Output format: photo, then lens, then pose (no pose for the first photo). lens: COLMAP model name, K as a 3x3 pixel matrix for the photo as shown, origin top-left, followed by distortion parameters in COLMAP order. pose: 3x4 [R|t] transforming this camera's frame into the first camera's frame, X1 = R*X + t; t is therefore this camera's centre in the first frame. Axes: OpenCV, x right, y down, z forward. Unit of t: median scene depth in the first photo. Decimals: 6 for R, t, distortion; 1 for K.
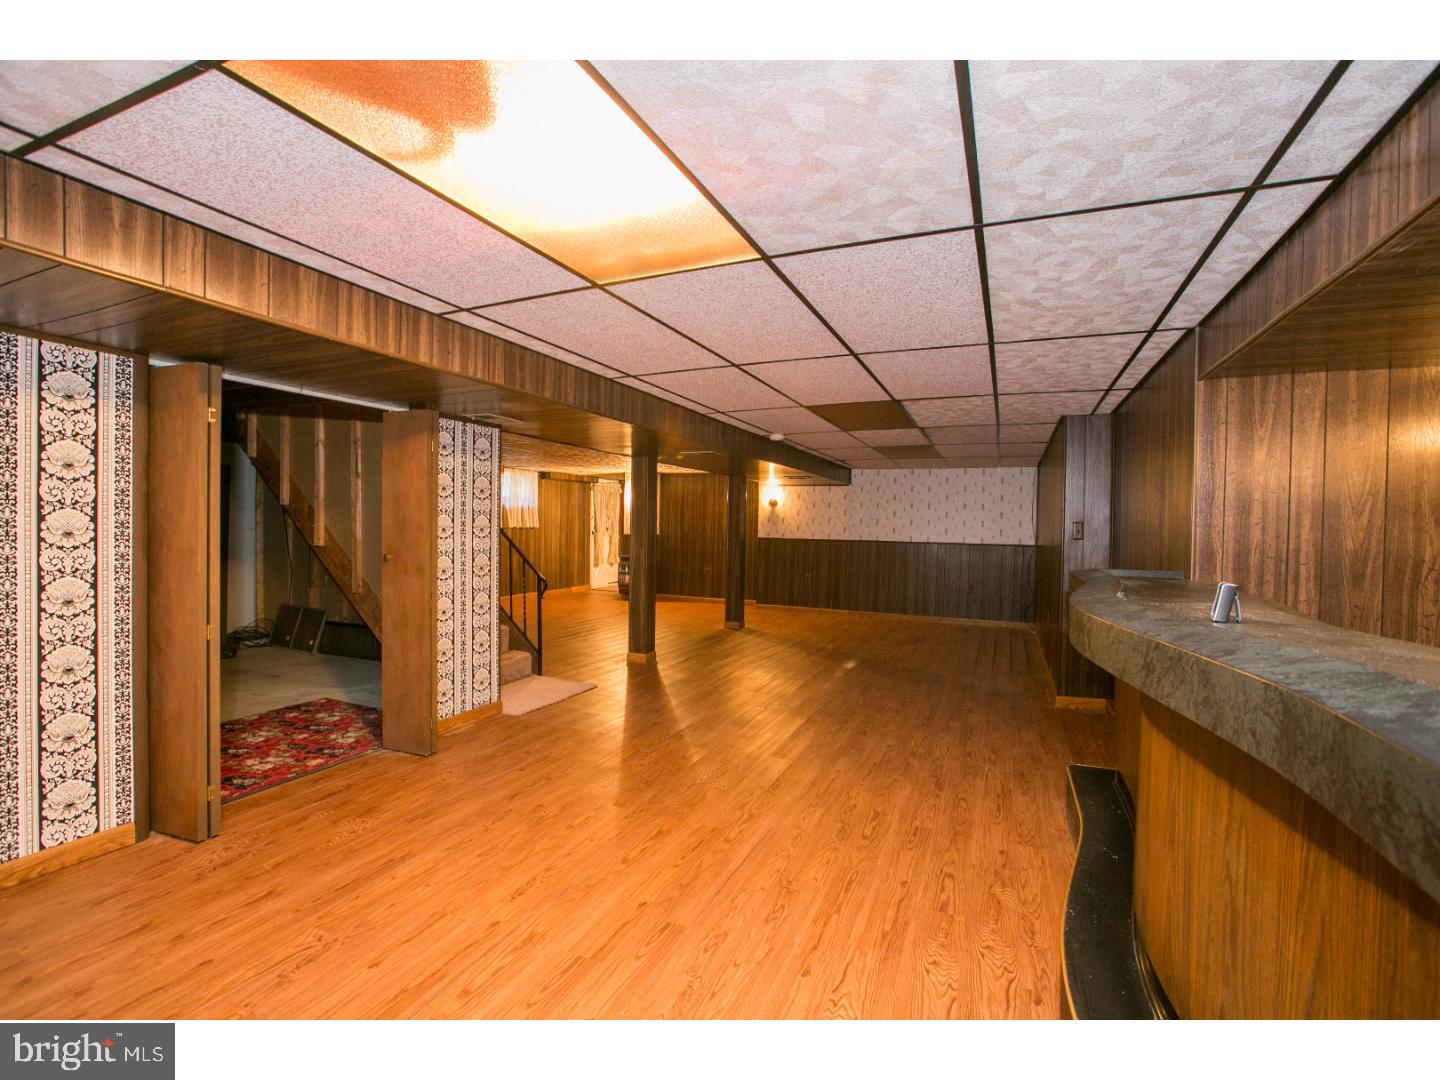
lens RADIAL K [[640.4, 0, 749.5], [0, 640.4, 538.0], [0, 0, 1]] dist [-0.032256, 0.000213]
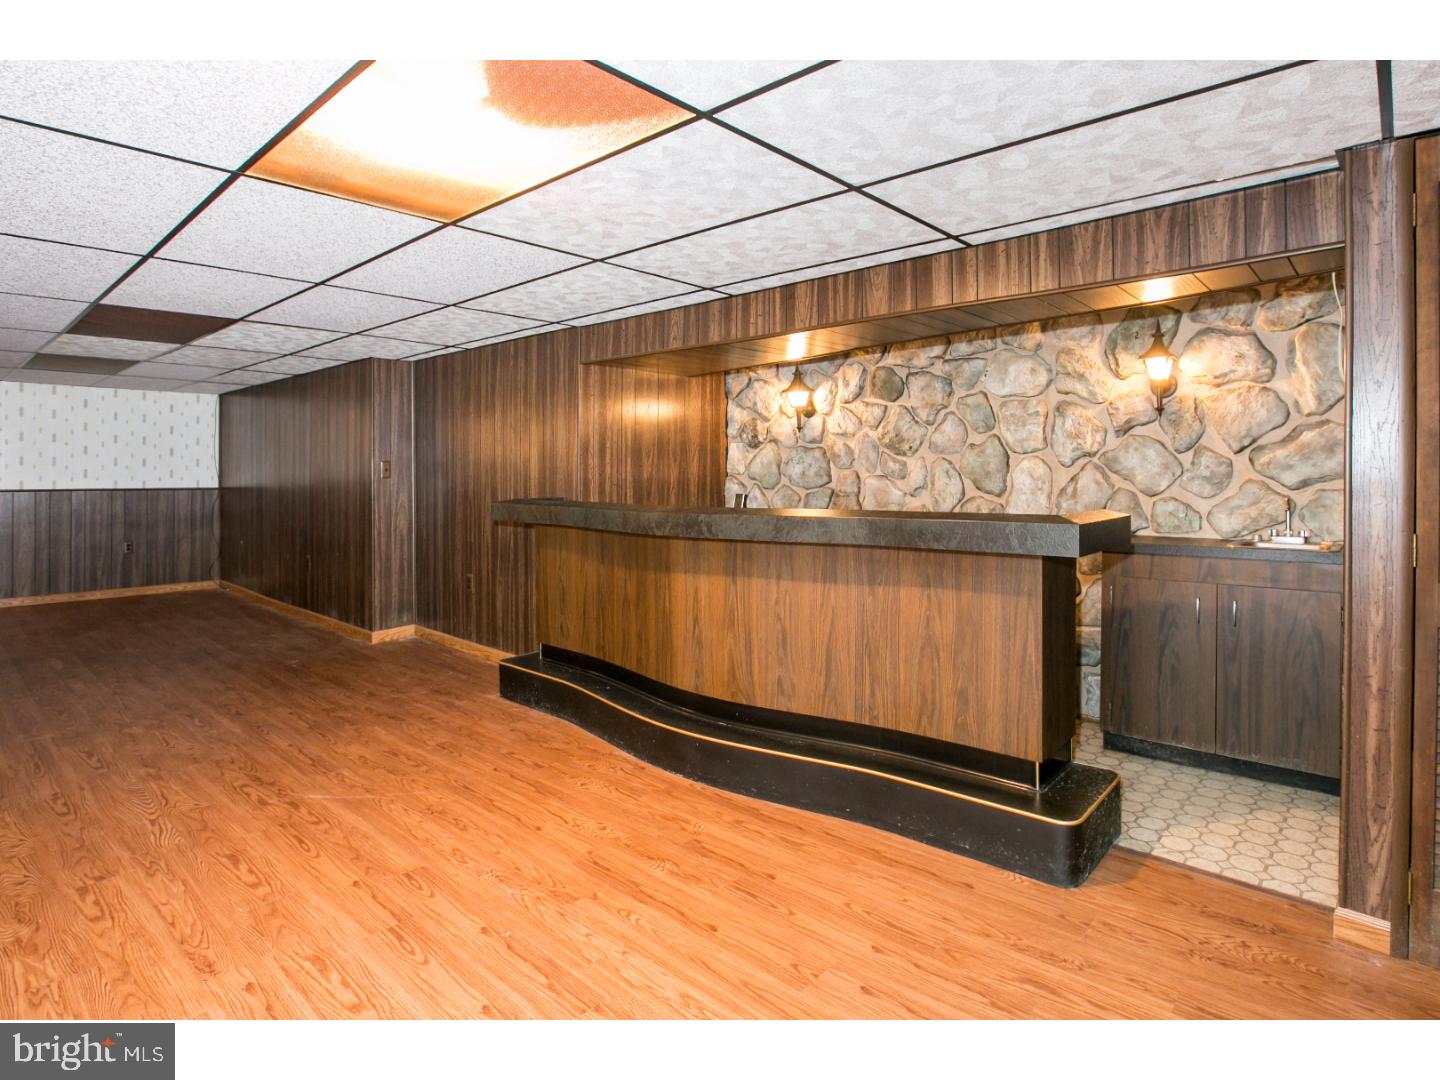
lens RADIAL K [[766.7, 0, 717.3], [0, 766.7, 474.5], [0, 0, 1]] dist [-0.003253, 0.000201]
pose [[0.346074, -0.020609, 0.937981, -0.875421], [0.022873, 0.999647, 0.013525, -0.014444], [-0.937928, 0.016774, 0.346423, 0.098527]]
